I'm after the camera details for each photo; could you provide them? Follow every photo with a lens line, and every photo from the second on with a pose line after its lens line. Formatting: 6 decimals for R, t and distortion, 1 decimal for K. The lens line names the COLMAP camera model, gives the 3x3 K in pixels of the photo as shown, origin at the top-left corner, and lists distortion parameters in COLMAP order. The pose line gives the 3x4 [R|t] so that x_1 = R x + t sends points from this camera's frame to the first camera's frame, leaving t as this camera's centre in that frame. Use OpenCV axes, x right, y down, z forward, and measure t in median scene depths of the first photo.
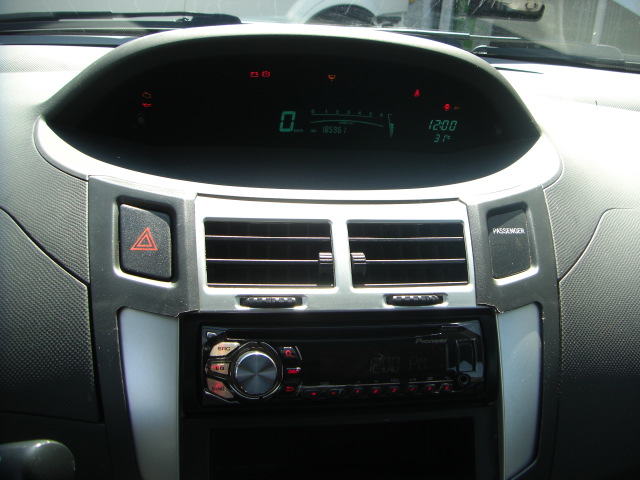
lens RADIAL K [[721.3, 0, 368.2], [0, 721.3, 209.9], [0, 0, 1]] dist [-0.174377, 0.069791]
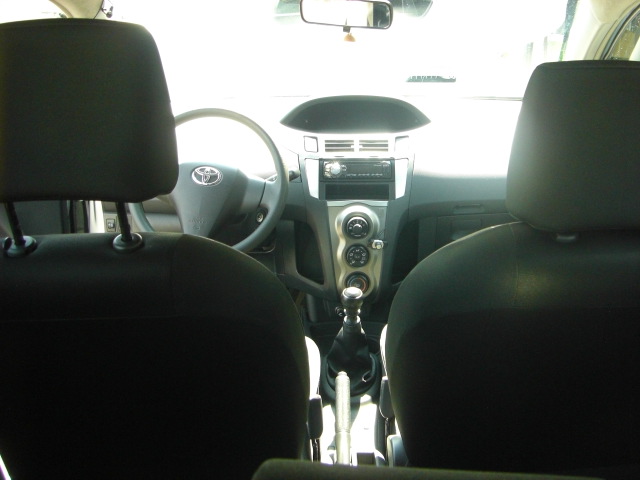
lens RADIAL K [[721.3, 0, 368.2], [0, 721.3, 209.9], [0, 0, 1]] dist [-0.174377, 0.069791]
pose [[0.982079, -0.031988, -0.185737, 0.810878], [0.018210, 0.996986, -0.075417, 0.761515], [0.187590, 0.070683, 0.979701, -3.127277]]
